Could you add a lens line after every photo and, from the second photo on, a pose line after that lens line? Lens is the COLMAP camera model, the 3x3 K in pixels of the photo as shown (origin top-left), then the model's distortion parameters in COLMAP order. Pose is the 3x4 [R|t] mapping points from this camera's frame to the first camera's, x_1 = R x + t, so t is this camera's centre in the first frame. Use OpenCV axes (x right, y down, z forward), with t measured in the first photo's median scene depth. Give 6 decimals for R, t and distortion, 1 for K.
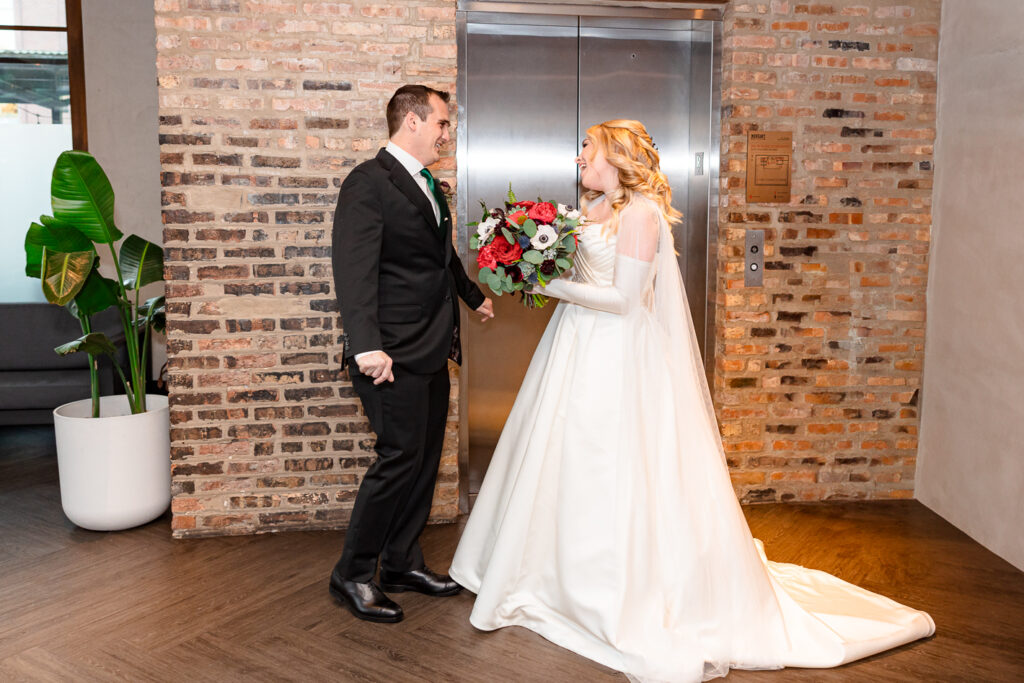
lens RADIAL K [[904.5, 0, 511.4], [0, 904.5, 308.9], [0, 0, 1]] dist [-0.002496, -0.009625]
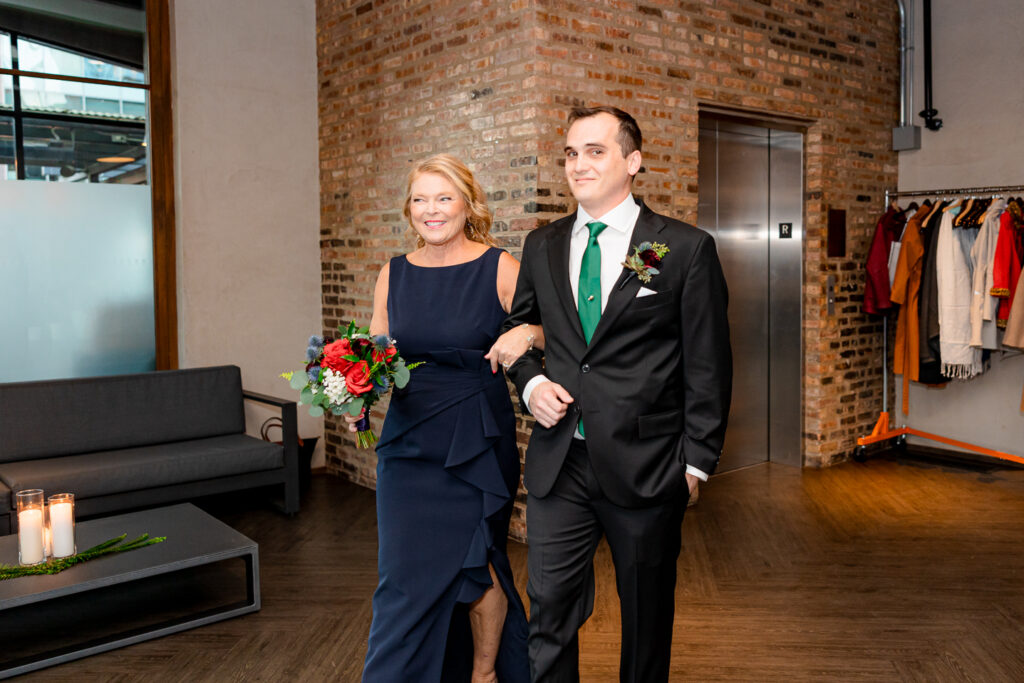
lens RADIAL K [[904.5, 0, 518.6], [0, 904.5, 331.0], [0, 0, 1]] dist [-0.002496, -0.009625]
pose [[0.864199, -0.049433, 0.500717, -0.920951], [0.073693, 0.996866, -0.028773, 0.007456], [-0.497725, 0.061765, 0.865133, -0.015949]]
